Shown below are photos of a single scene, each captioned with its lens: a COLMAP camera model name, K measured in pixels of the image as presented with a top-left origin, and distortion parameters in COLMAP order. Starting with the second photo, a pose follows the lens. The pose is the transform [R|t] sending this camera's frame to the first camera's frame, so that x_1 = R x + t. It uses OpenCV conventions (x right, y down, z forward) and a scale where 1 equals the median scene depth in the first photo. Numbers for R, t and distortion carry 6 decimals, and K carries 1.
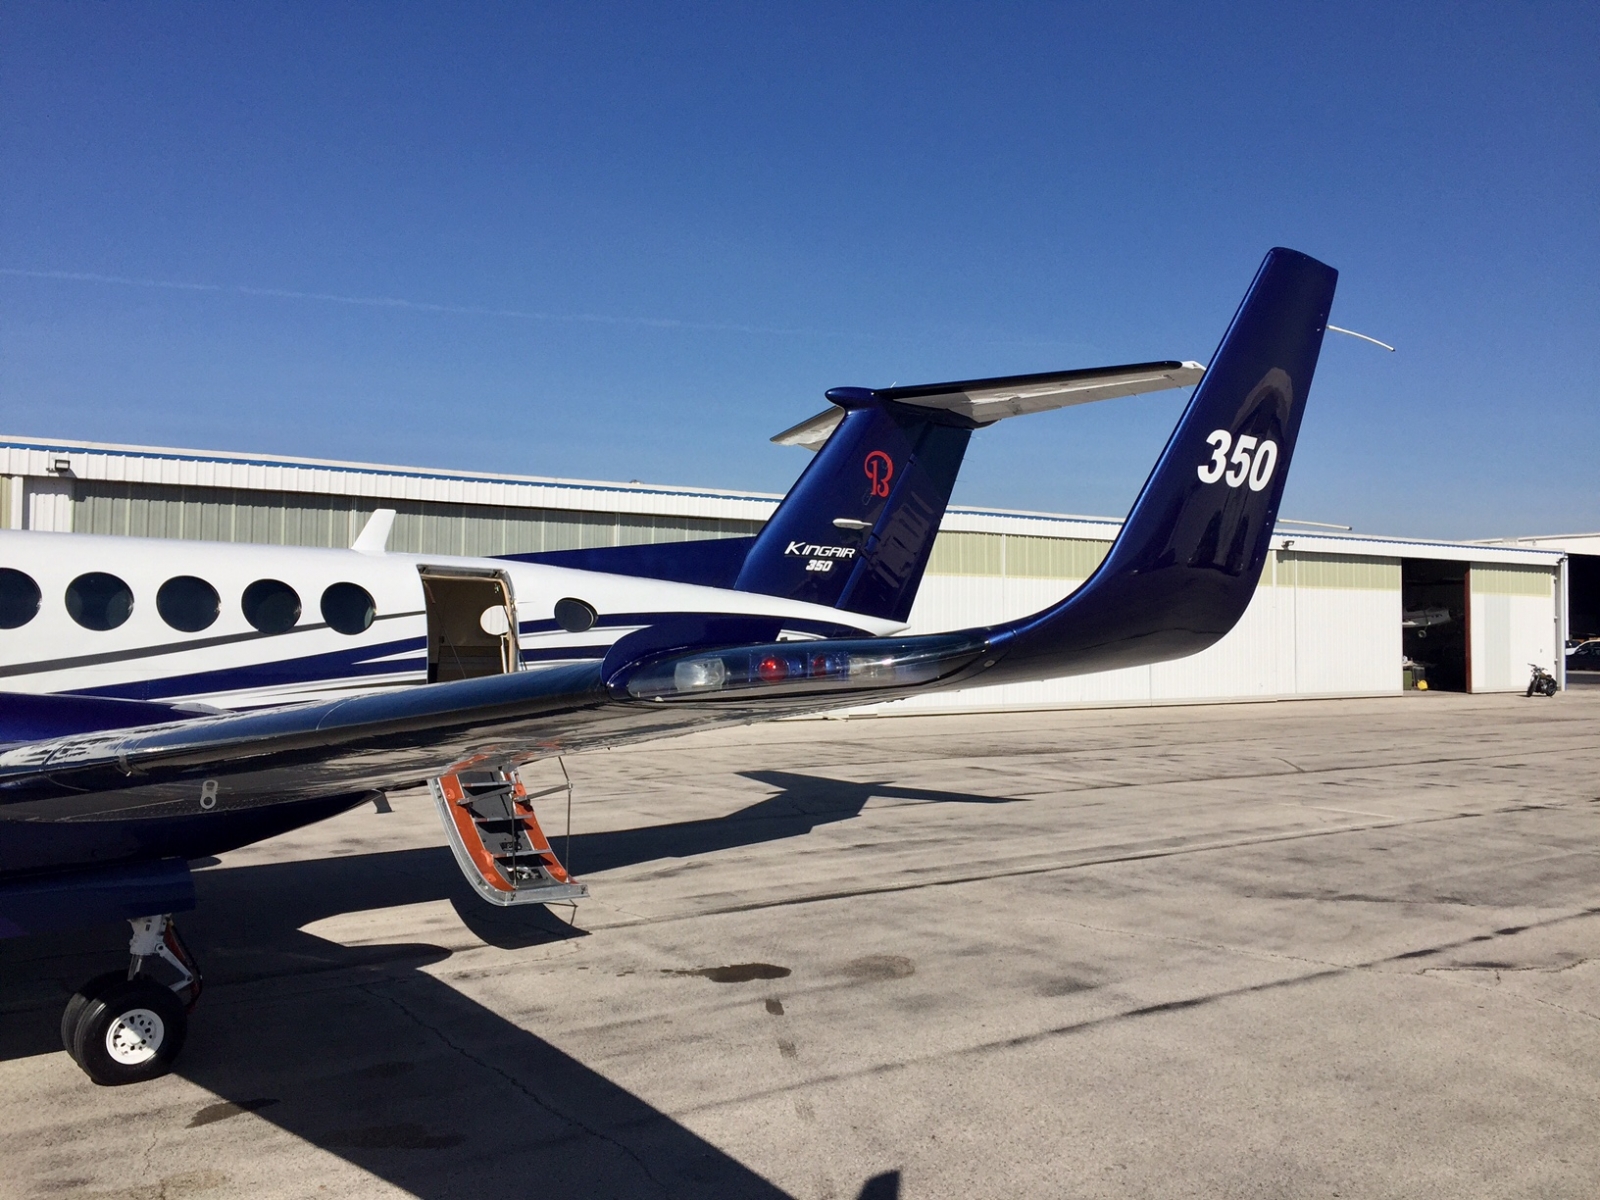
lens RADIAL K [[1370.3, 0, 810.6], [0, 1370.3, 595.4], [0, 0, 1]] dist [0.080156, -0.127769]
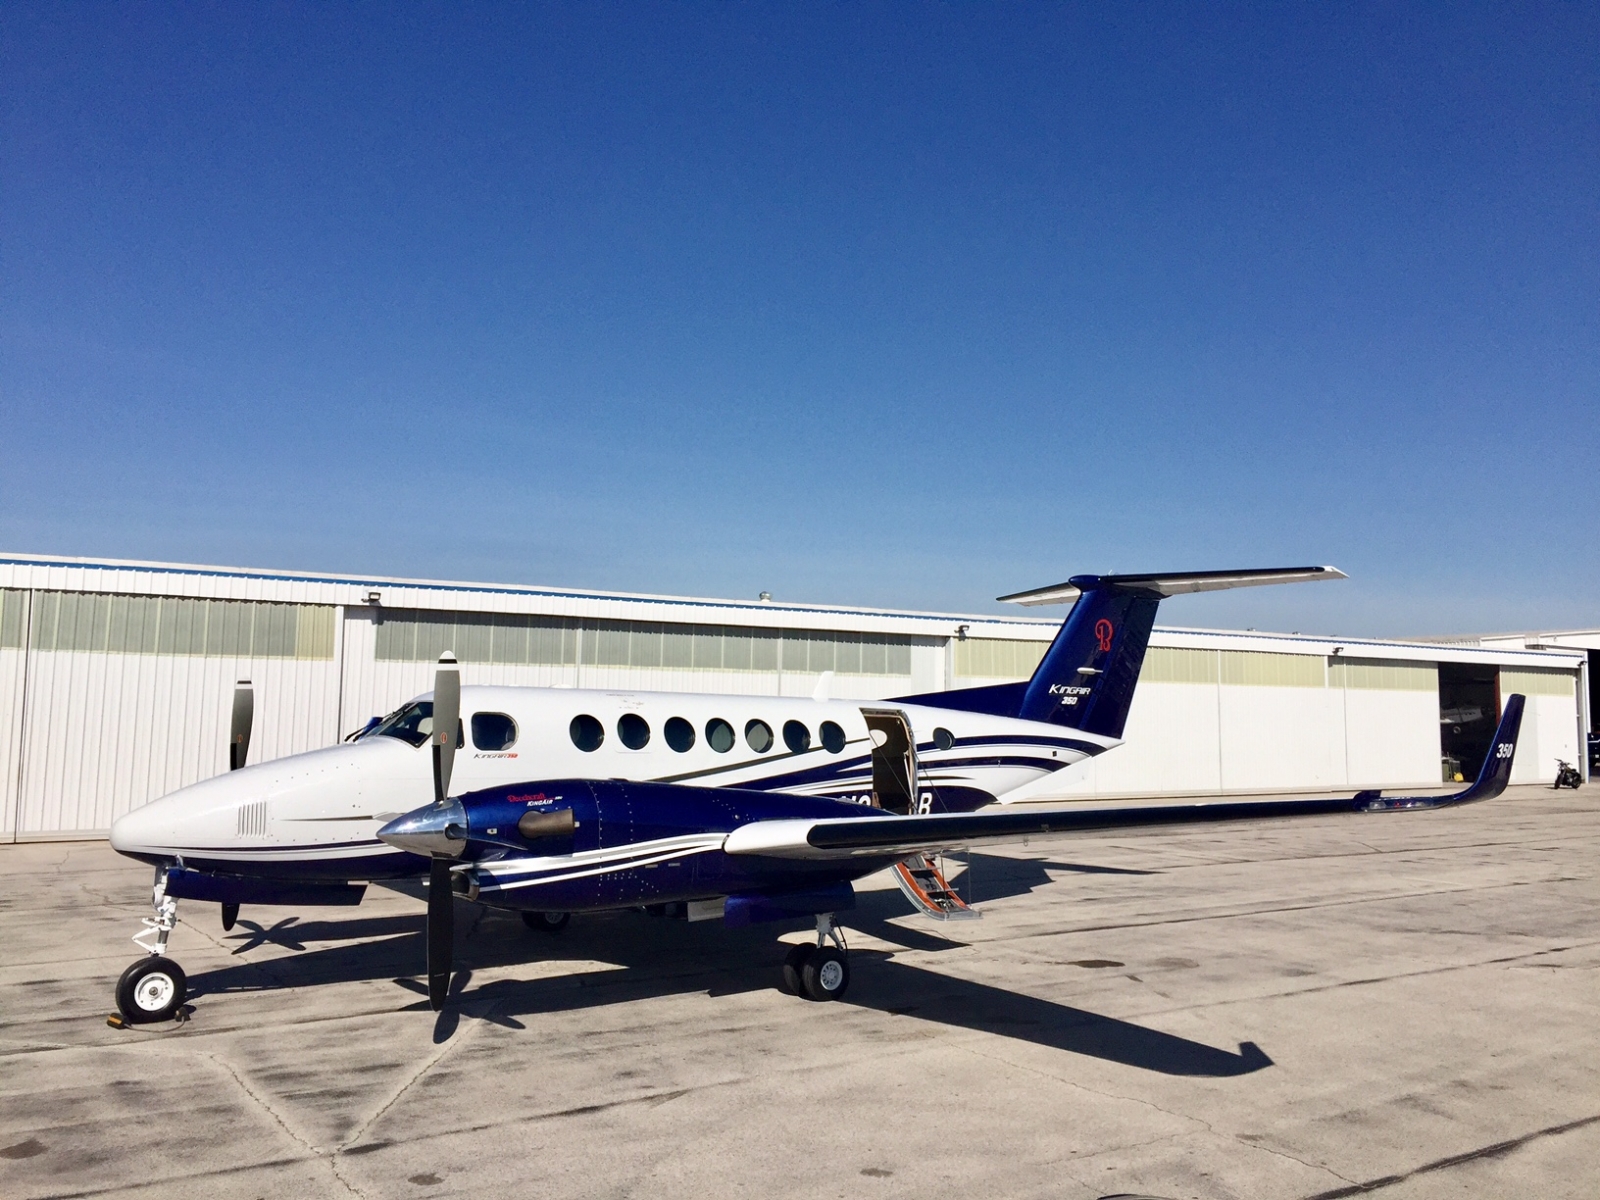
lens RADIAL K [[1394.9, 0, 802.5], [0, 1394.9, 580.6], [0, 0, 1]] dist [0.074366, -0.130669]
pose [[0.999950, 0.005598, -0.008312, -0.244380], [-0.006146, 0.997708, -0.067393, -0.043442], [0.007916, 0.067441, 0.997692, -0.448324]]
